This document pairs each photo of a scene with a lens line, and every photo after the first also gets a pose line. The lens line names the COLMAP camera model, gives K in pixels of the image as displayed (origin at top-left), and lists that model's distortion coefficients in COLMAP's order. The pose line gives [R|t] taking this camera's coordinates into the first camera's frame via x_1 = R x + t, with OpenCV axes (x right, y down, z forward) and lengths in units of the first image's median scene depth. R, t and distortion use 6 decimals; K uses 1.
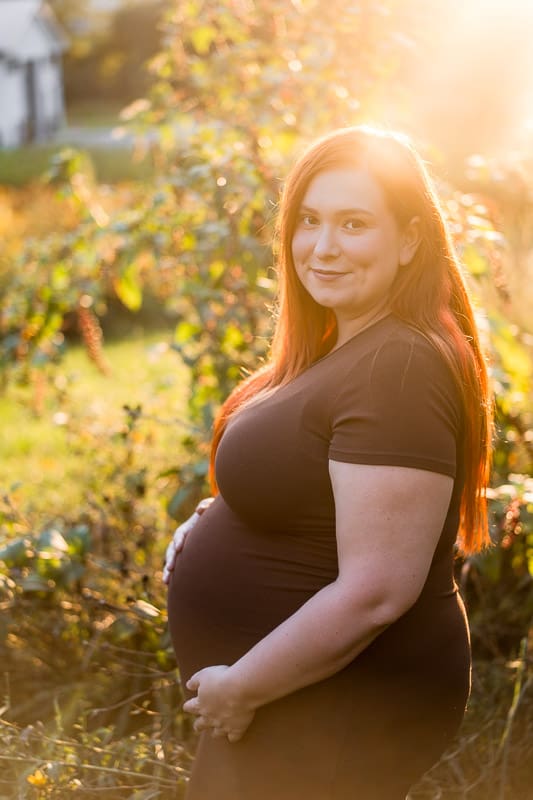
lens RADIAL K [[1372.5, 0, 266.5], [0, 1372.5, 400.0], [0, 0, 1]] dist [0.004924, -1.053309]
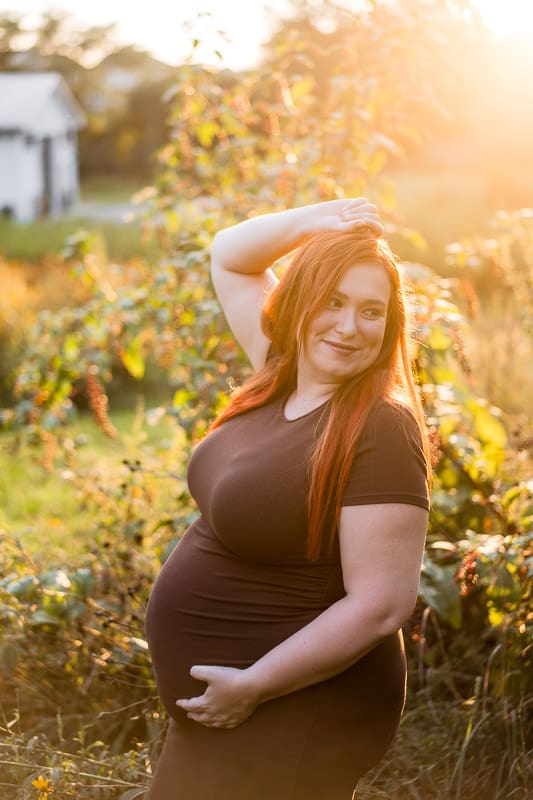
lens RADIAL K [[1813.1, 0, 266.5], [0, 1813.1, 400.0], [0, 0, 1]] dist [0.032688, -5.763230]
pose [[0.999066, 0.019548, -0.038526, 0.062286], [-0.022212, 0.997301, -0.069980, 0.050329], [0.037054, 0.070770, 0.996804, -0.436348]]
